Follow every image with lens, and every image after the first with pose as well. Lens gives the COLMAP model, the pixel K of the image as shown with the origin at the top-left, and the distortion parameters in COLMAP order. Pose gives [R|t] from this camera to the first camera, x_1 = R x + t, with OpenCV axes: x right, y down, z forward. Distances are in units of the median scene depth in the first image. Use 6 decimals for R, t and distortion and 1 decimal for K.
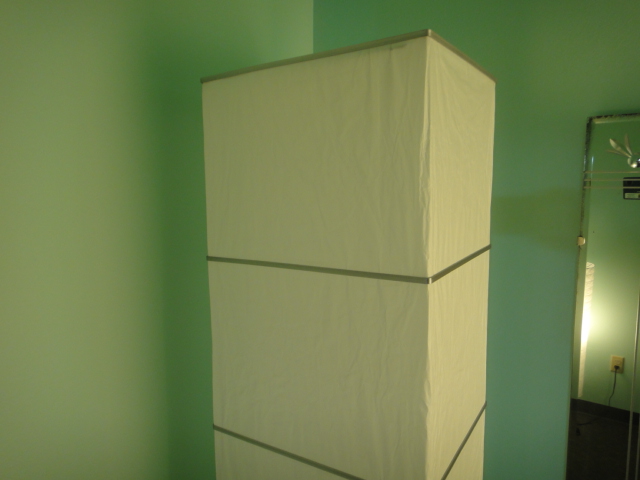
lens RADIAL K [[461.0, 0, 316.0], [0, 461.0, 235.5], [0, 0, 1]] dist [0.009042, -0.014974]
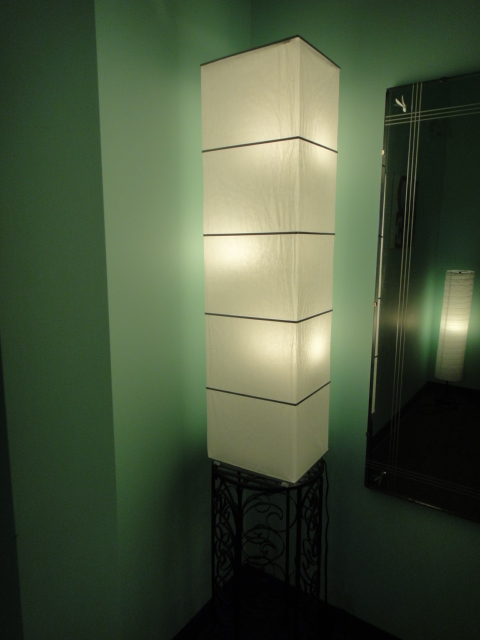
lens RADIAL K [[461.0, 0, 241.9], [0, 461.0, 321.0], [0, 0, 1]] dist [0.009042, -0.014974]
pose [[0.999929, 0.010721, -0.005280, -0.043115], [-0.010454, 0.998782, 0.048214, 0.983981], [0.005790, -0.048155, 0.998823, -1.585196]]
